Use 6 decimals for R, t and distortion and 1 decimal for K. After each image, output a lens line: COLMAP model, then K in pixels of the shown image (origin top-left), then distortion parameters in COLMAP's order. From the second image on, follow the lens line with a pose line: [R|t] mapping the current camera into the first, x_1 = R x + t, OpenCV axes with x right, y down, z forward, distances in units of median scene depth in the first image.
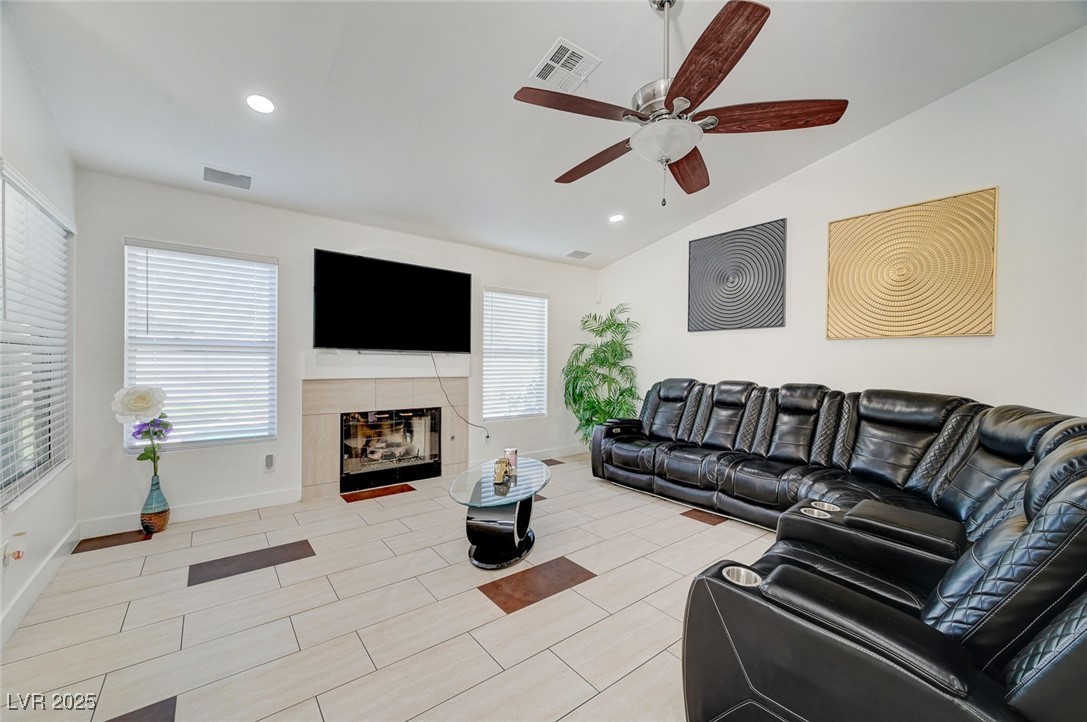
lens RADIAL K [[433.6, 0, 541.2], [0, 433.6, 361.3], [0, 0, 1]] dist [0.003967, -0.000313]
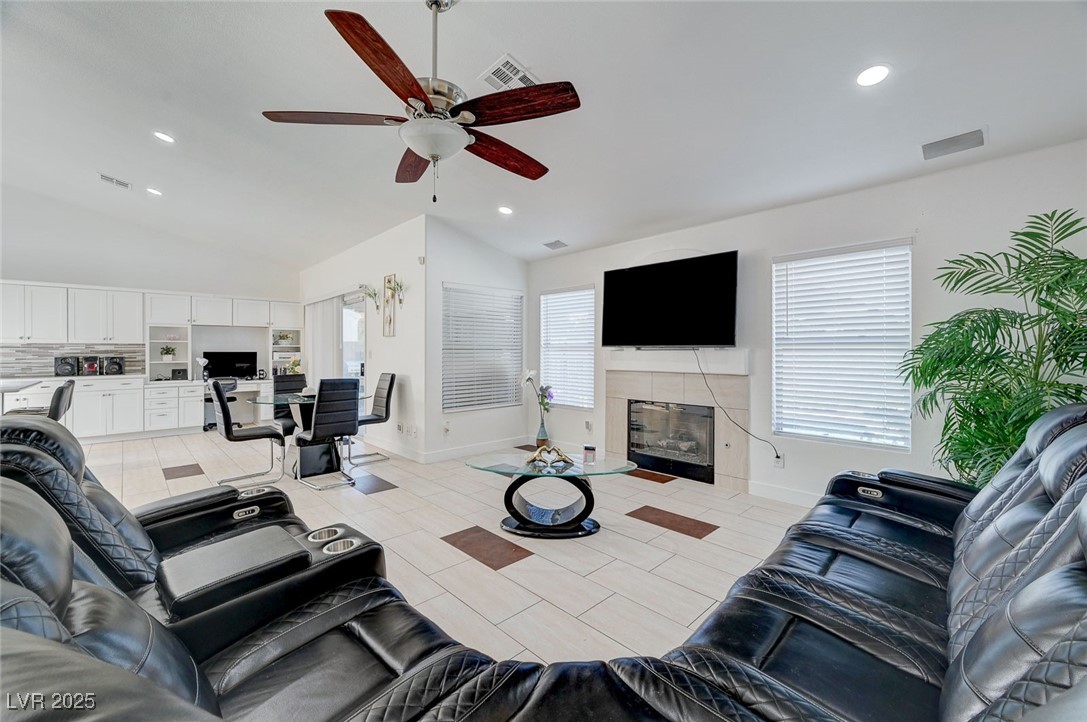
lens RADIAL K [[433.6, 0, 536.9], [0, 433.6, 350.3], [0, 0, 1]] dist [0.003967, -0.000313]
pose [[0.091670, -0.014063, -0.995690, 0.730674], [0.005308, 0.999893, -0.013633, -0.001602], [0.995775, -0.004036, 0.091735, 0.641229]]
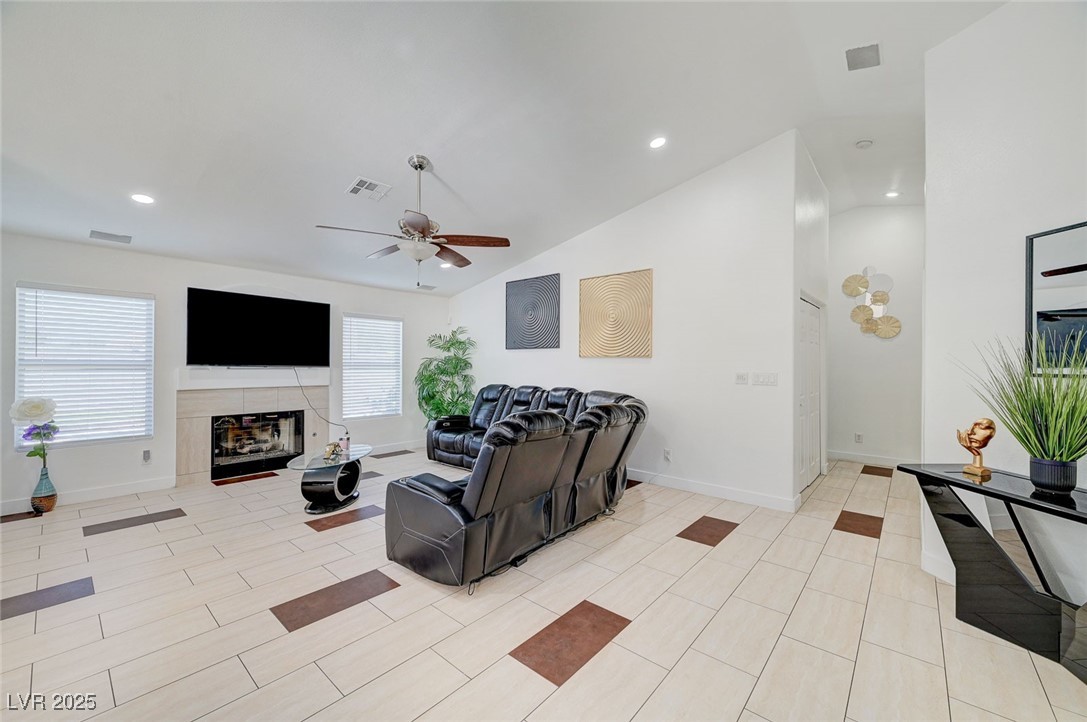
lens RADIAL K [[433.6, 0, 542.3], [0, 433.6, 360.9], [0, 0, 1]] dist [0.003967, -0.000313]
pose [[0.981756, -0.003961, 0.190103, 0.240752], [0.005677, 0.999948, -0.008482, -0.025415], [-0.190060, 0.009407, 0.981727, -0.421518]]
